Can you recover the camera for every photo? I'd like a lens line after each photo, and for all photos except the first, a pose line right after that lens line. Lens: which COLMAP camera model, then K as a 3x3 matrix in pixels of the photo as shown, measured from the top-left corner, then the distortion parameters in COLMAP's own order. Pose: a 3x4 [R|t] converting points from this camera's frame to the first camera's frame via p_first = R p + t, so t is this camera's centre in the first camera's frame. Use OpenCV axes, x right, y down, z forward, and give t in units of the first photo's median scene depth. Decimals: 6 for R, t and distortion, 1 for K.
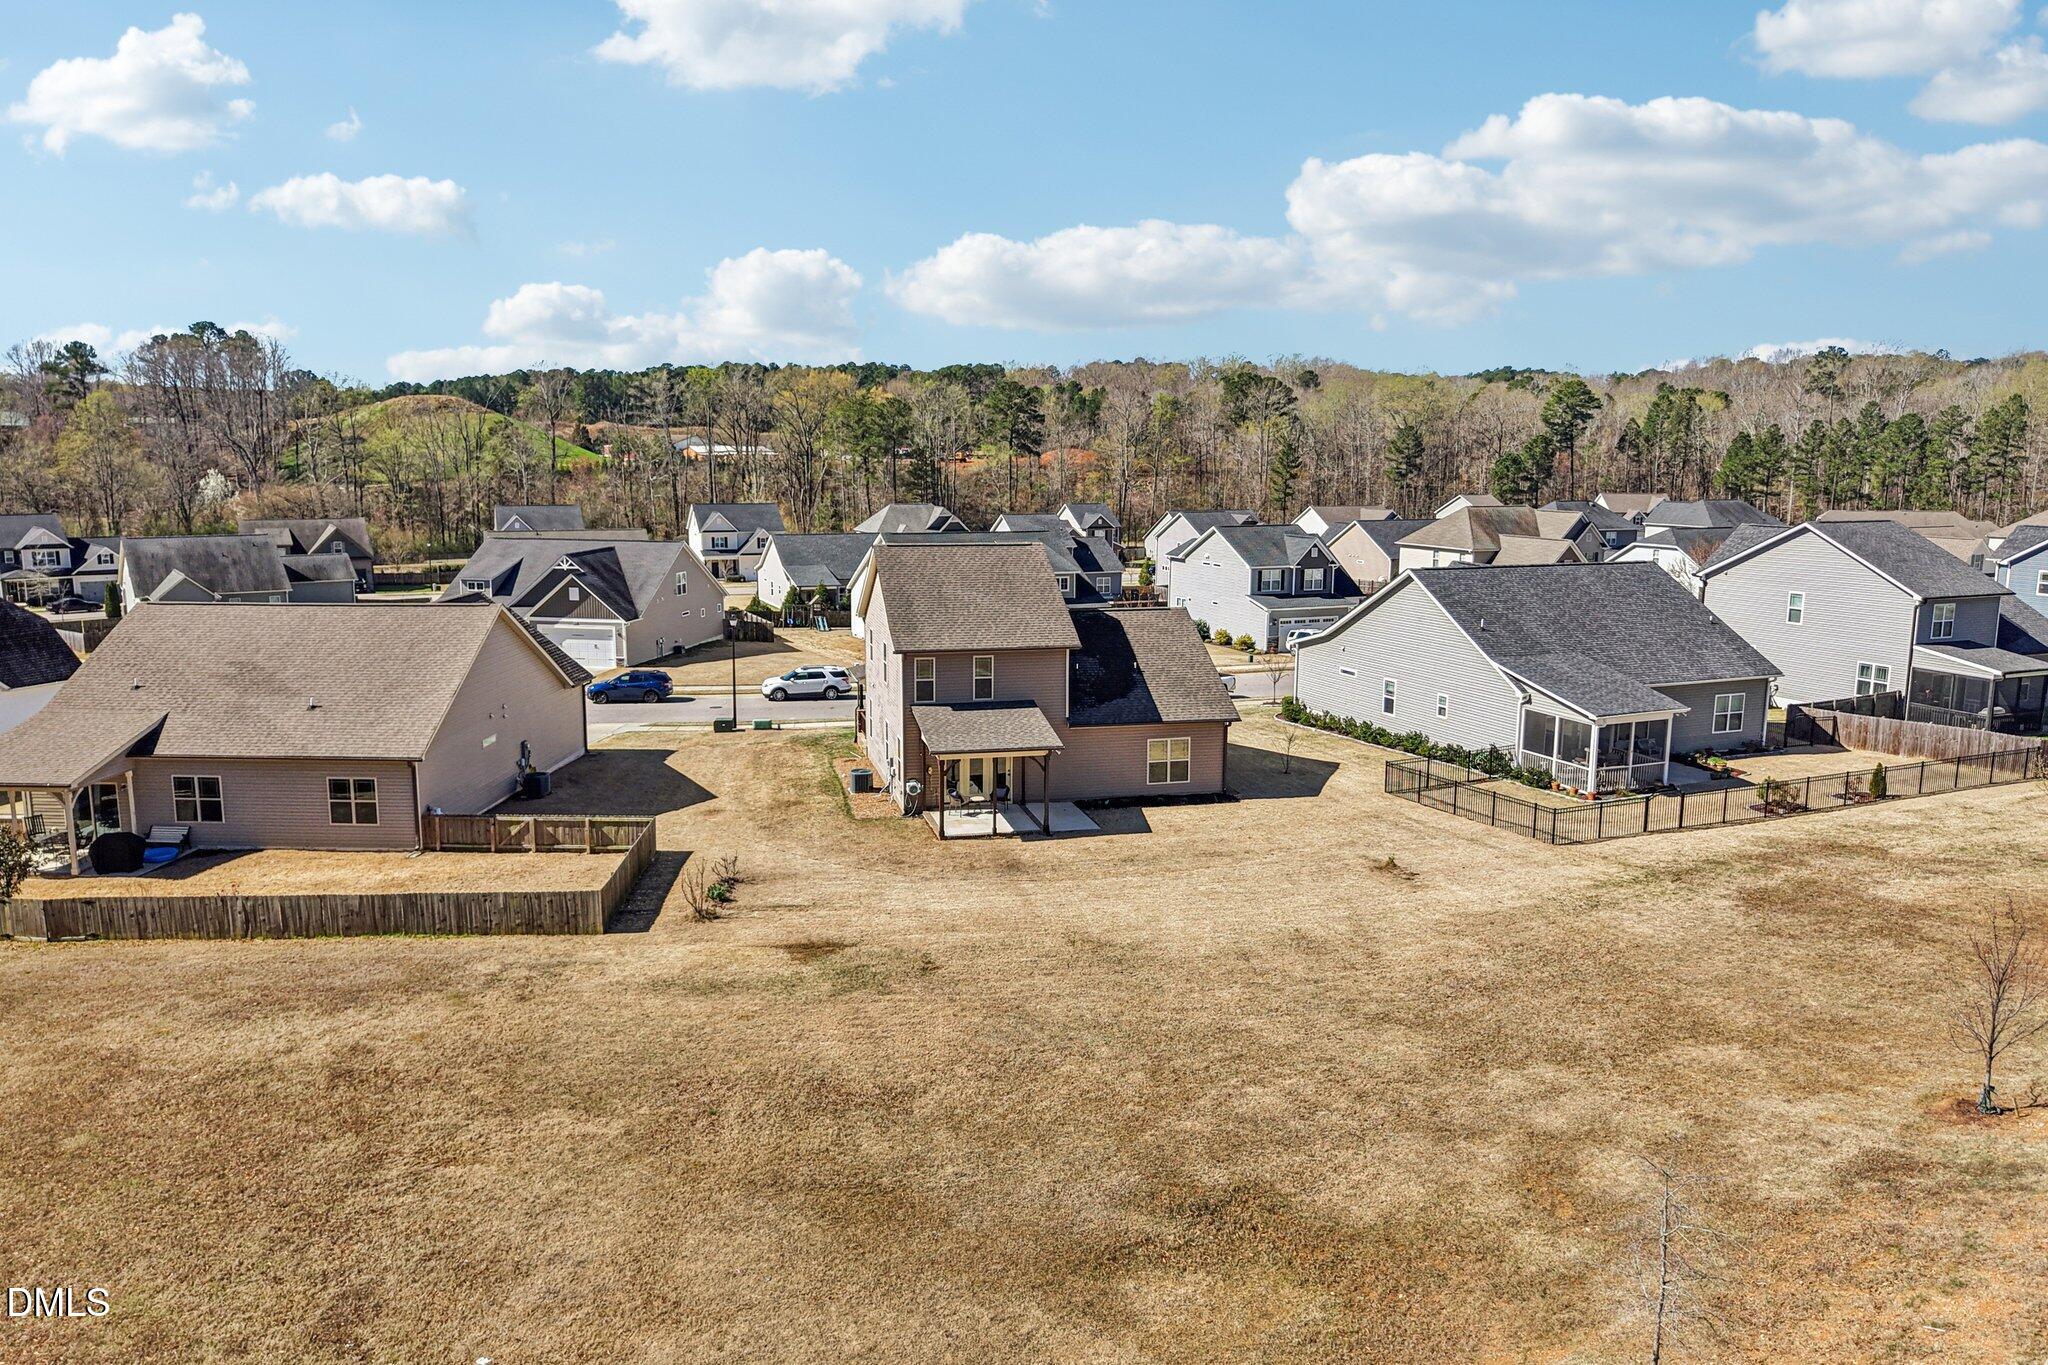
lens RADIAL K [[1389.9, 0, 1005.5], [0, 1389.9, 639.3], [0, 0, 1]] dist [0.002405, -0.001434]
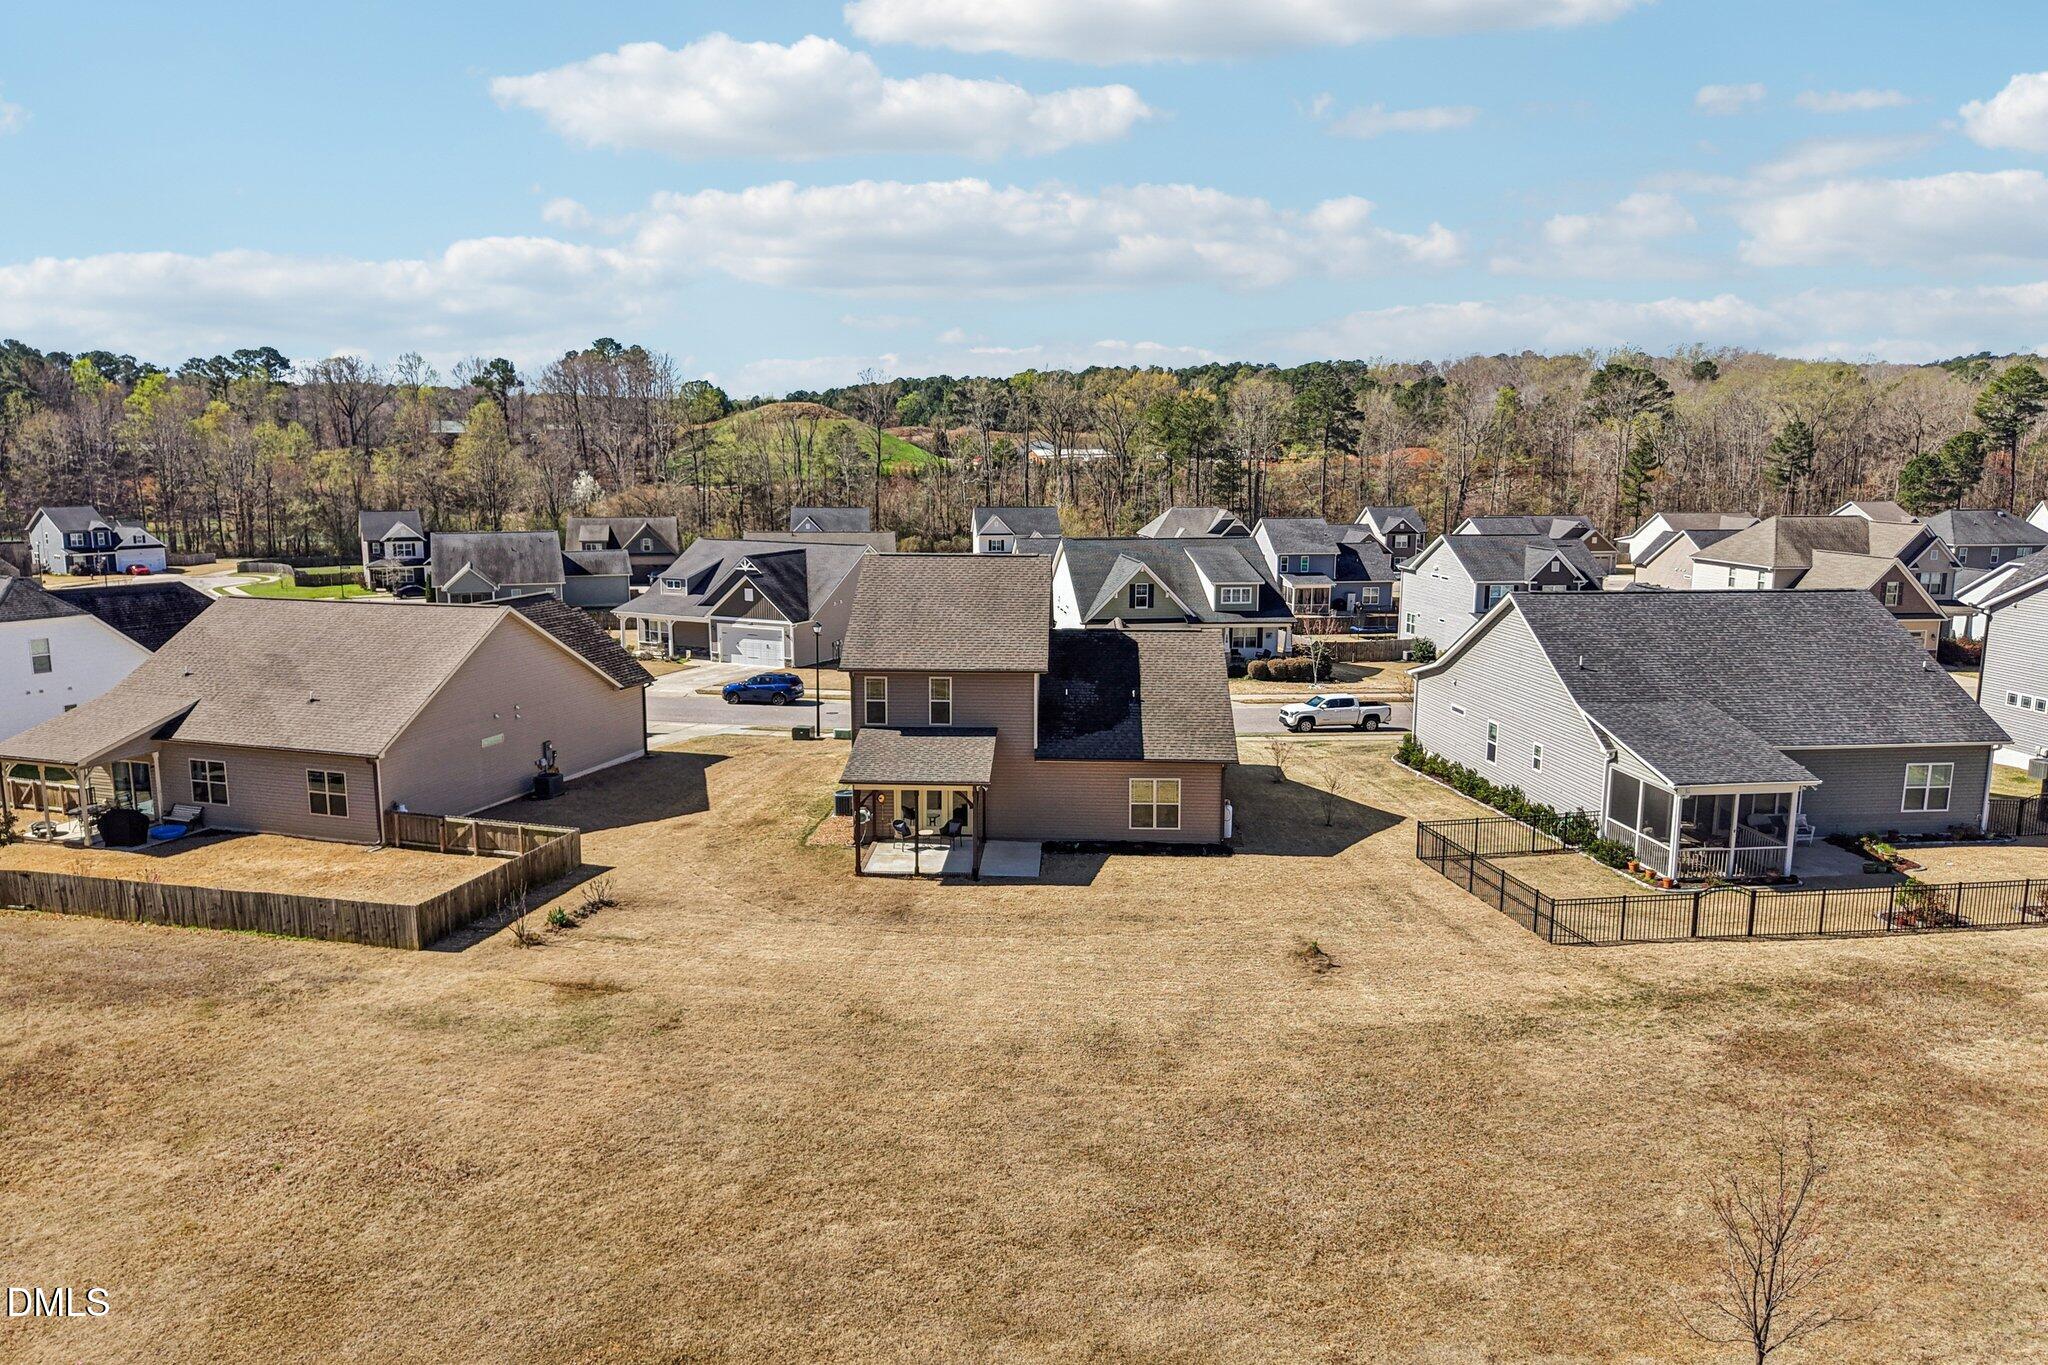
lens RADIAL K [[1389.9, 0, 1005.5], [0, 1389.9, 639.3], [0, 0, 1]] dist [0.002405, -0.001434]
pose [[0.962059, 0.033692, -0.270755, 0.265252], [-0.033976, 0.999416, 0.003639, -0.017324], [0.270719, 0.005698, 0.962642, 0.124955]]
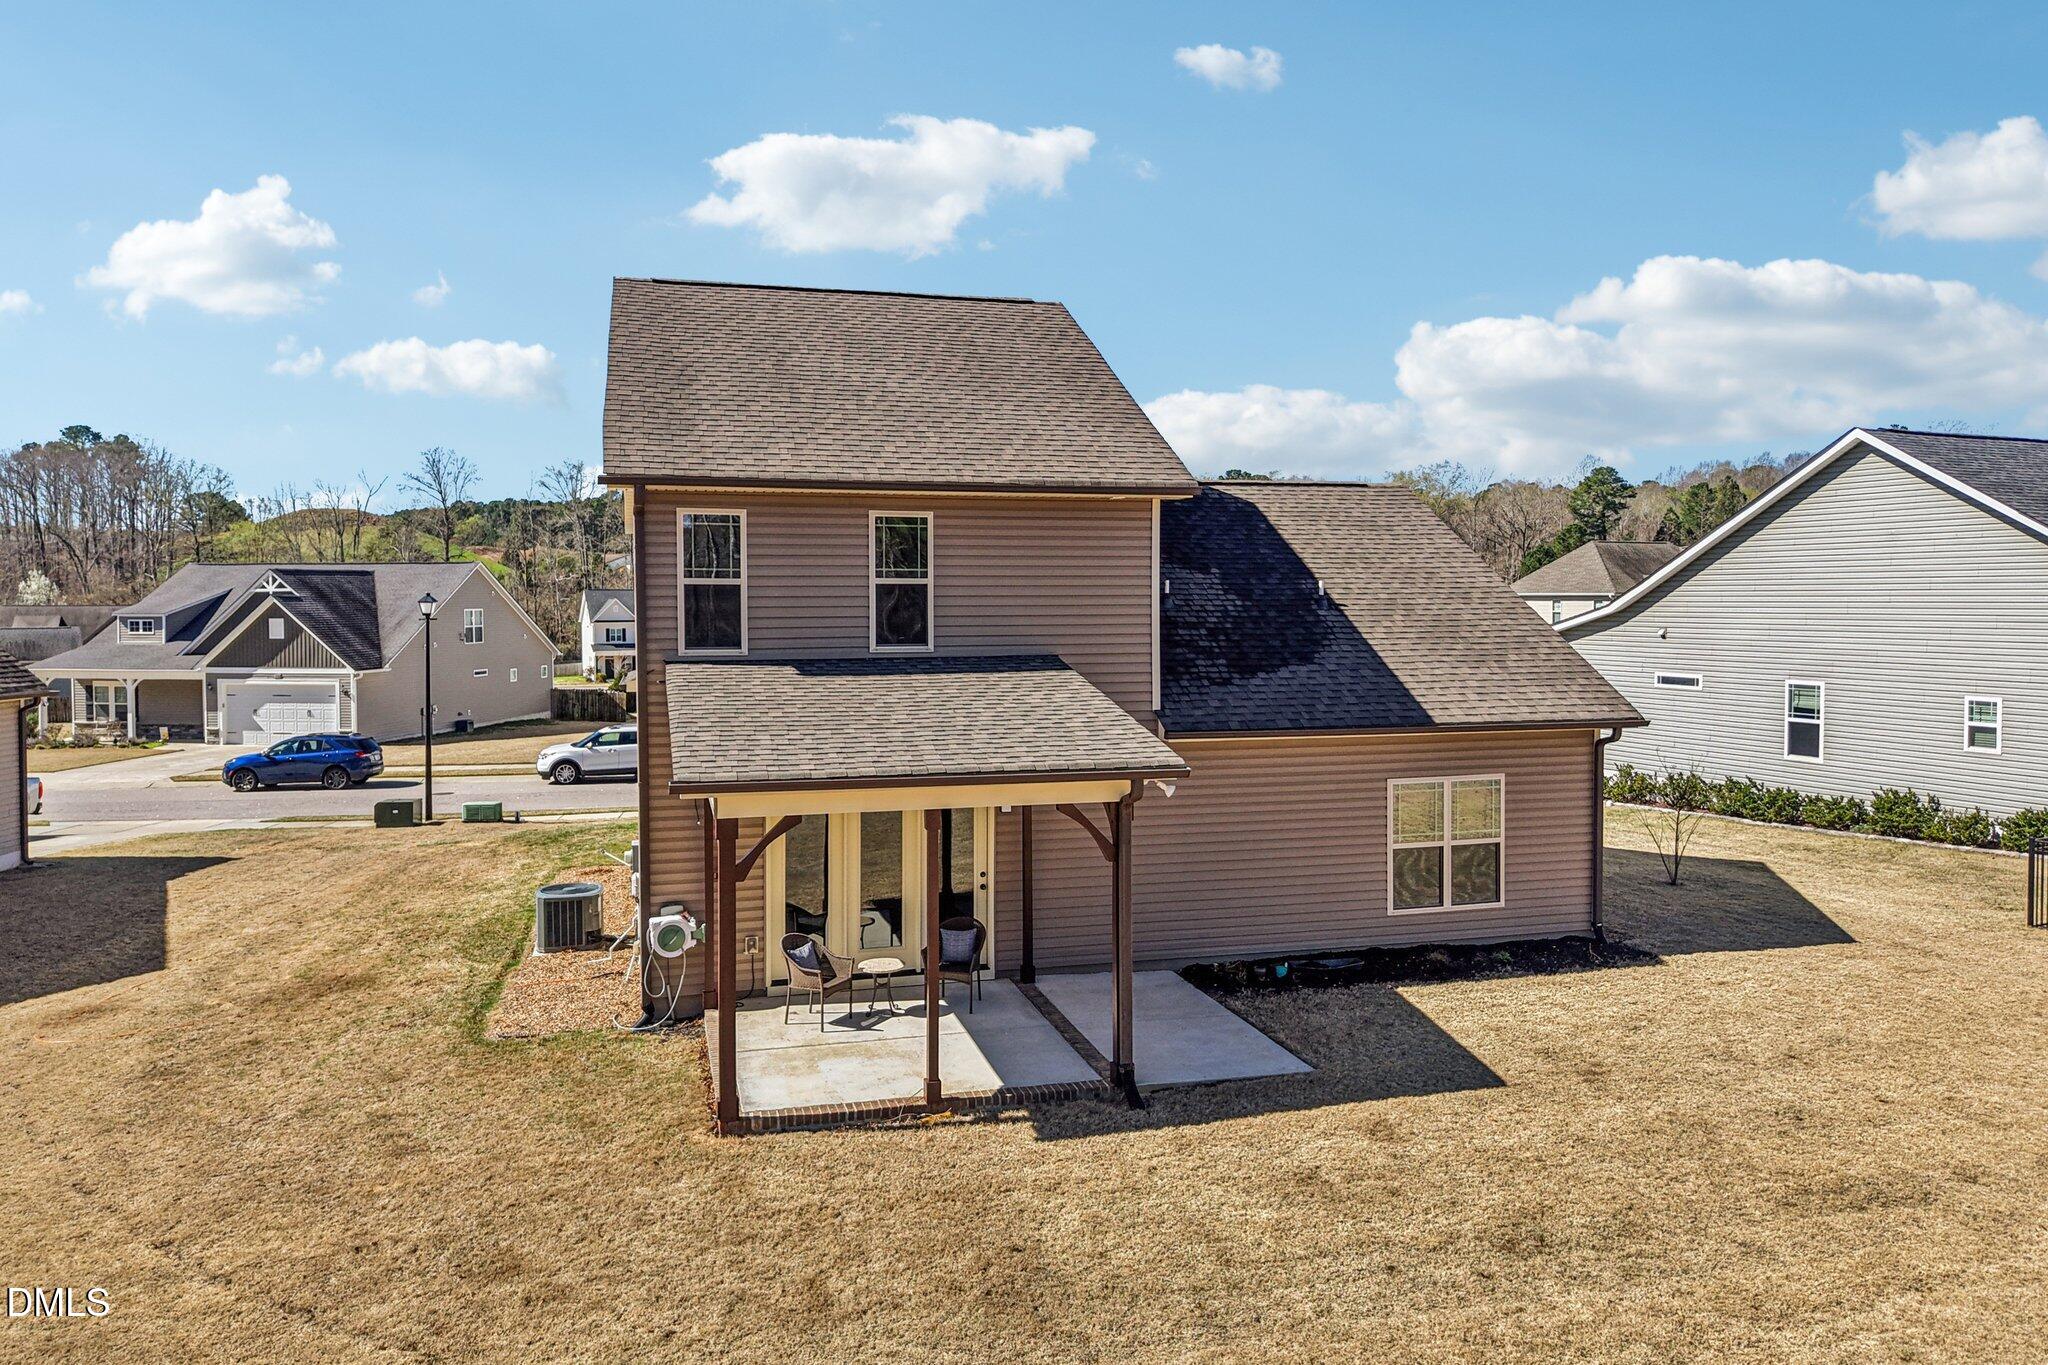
lens RADIAL K [[1398.2, 0, 1008.7], [0, 1398.2, 615.0], [0, 0, 1]] dist [-0.001527, -0.004492]
pose [[0.999564, -0.007398, 0.028584, -0.000406], [0.010833, 0.992476, -0.121962, 0.073313], [-0.027466, 0.122219, 0.992123, 0.661234]]
